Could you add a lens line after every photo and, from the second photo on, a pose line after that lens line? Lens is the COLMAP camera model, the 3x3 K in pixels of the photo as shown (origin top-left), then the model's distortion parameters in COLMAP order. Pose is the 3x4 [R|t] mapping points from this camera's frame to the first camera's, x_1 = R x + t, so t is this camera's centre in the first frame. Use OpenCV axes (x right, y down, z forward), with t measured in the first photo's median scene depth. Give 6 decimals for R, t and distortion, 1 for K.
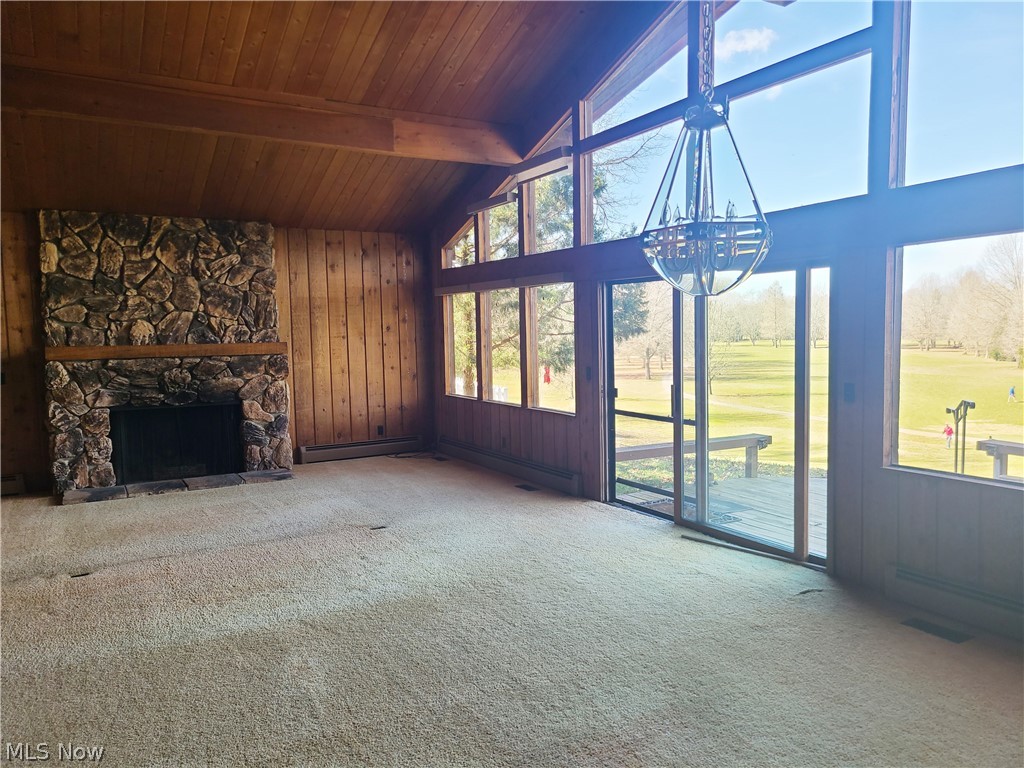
lens RADIAL K [[756.7, 0, 513.8], [0, 756.7, 385.6], [0, 0, 1]] dist [0.047915, -0.033746]
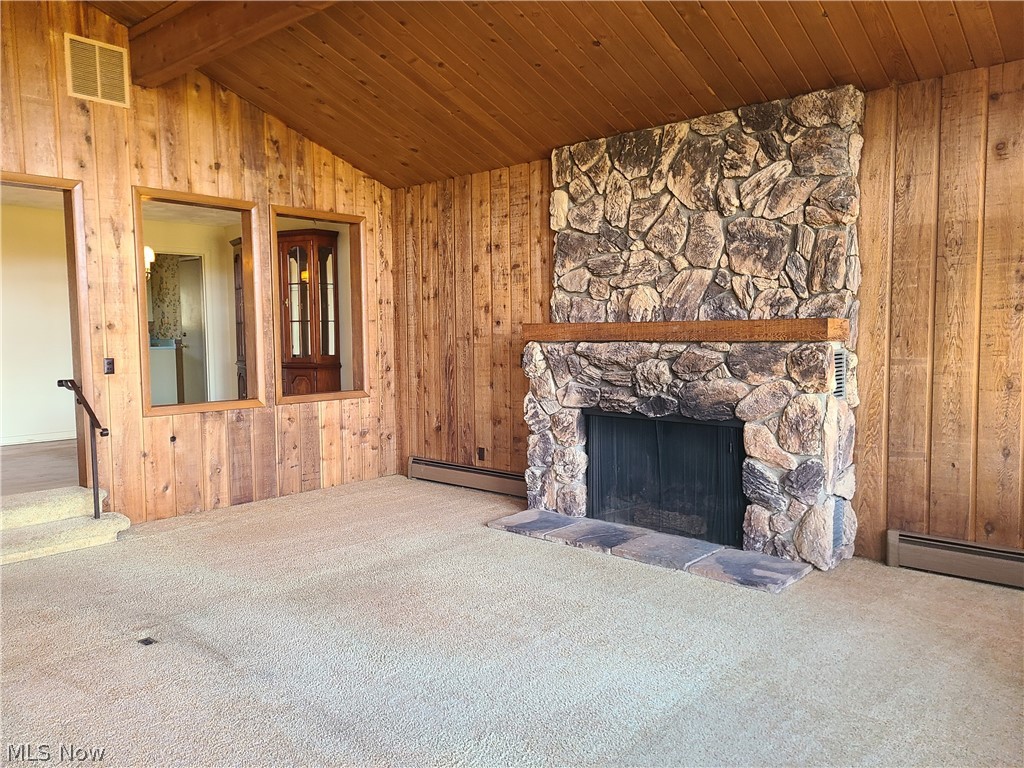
lens RADIAL K [[756.7, 0, 509.7], [0, 756.7, 379.1], [0, 0, 1]] dist [0.047915, -0.033746]
pose [[0.312711, 0.076417, -0.946769, 0.118460], [-0.063097, 0.996228, 0.059568, -0.035404], [0.947750, 0.041111, 0.316354, 0.673692]]
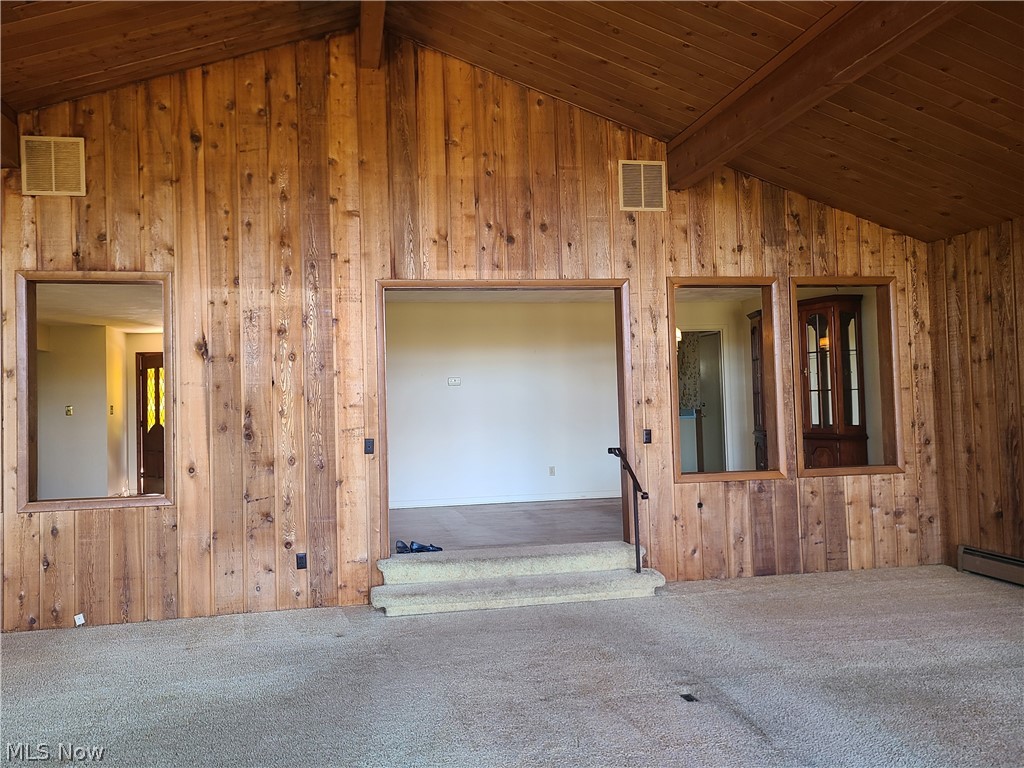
lens RADIAL K [[756.7, 0, 494.8], [0, 756.7, 377.7], [0, 0, 1]] dist [0.047915, -0.033746]
pose [[-0.336815, -0.007392, -0.941542, 0.132846], [-0.032273, 0.999472, 0.003698, -0.040769], [0.941018, 0.031632, -0.336876, 0.661645]]
